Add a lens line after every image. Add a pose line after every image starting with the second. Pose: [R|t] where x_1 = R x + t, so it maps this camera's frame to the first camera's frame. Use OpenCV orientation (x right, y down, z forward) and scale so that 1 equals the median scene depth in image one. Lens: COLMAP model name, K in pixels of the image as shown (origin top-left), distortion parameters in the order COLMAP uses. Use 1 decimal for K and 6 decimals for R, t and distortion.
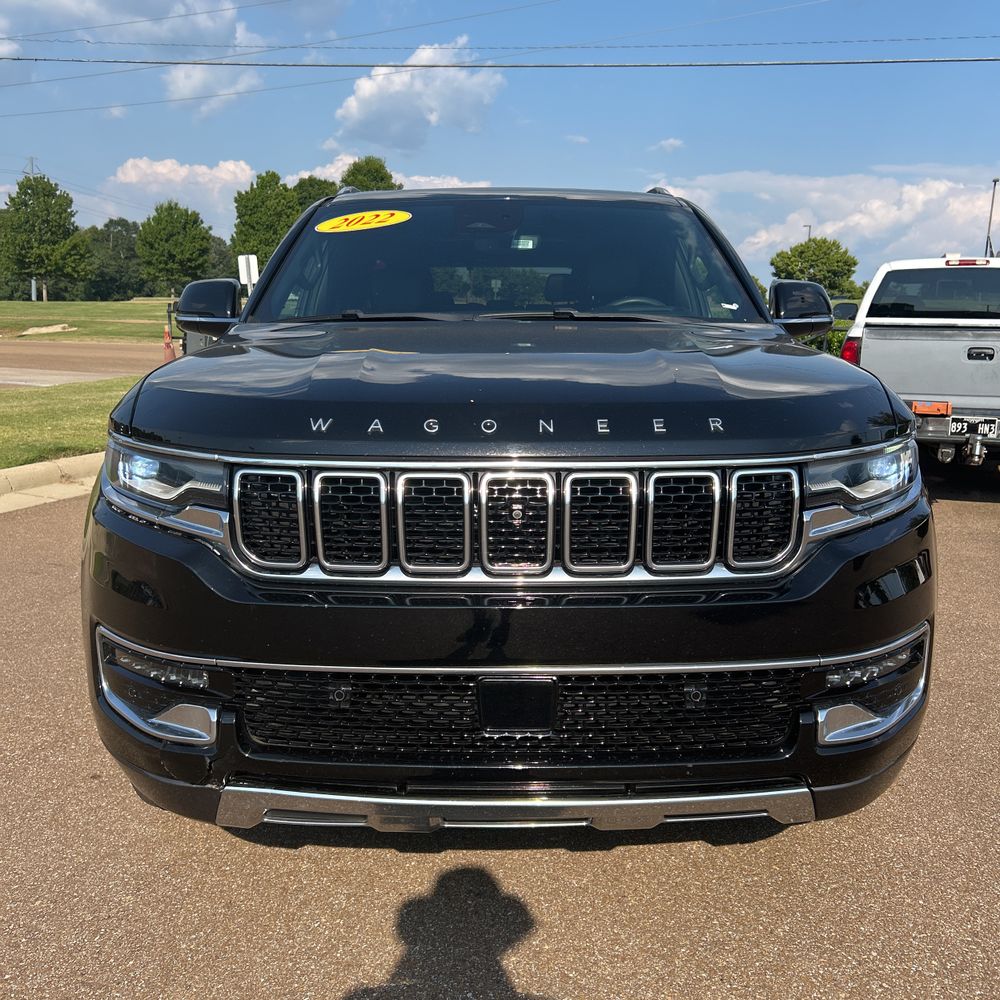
lens RADIAL K [[1012.7, 0, 500.7], [0, 1012.7, 500.2], [0, 0, 1]] dist [0.019309, 0.000000]
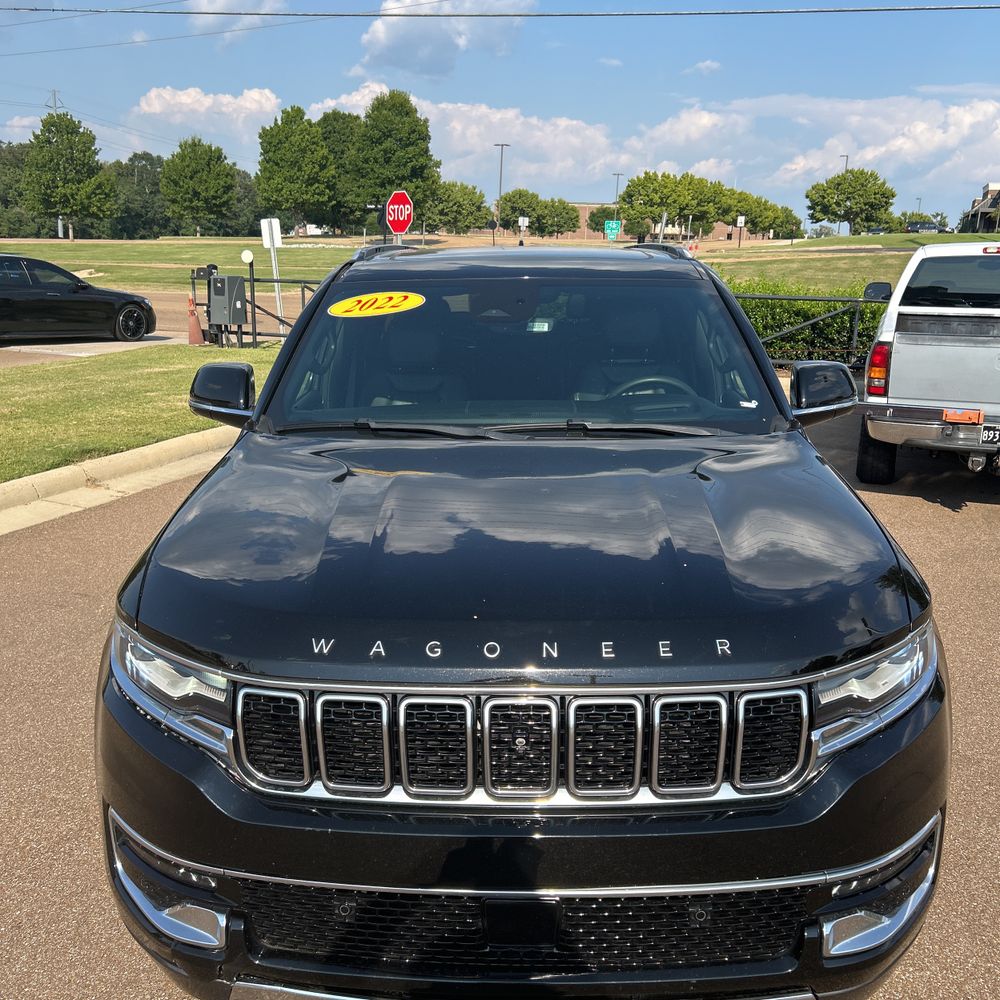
lens RADIAL K [[1012.7, 0, 500.4], [0, 1012.7, 504.3], [0, 0, 1]] dist [0.019309, 0.000000]
pose [[0.999606, 0.000755, -0.028061, 0.016663], [0.001089, 0.997843, 0.065630, -0.193490], [0.028050, -0.065635, 0.997449, 0.015808]]
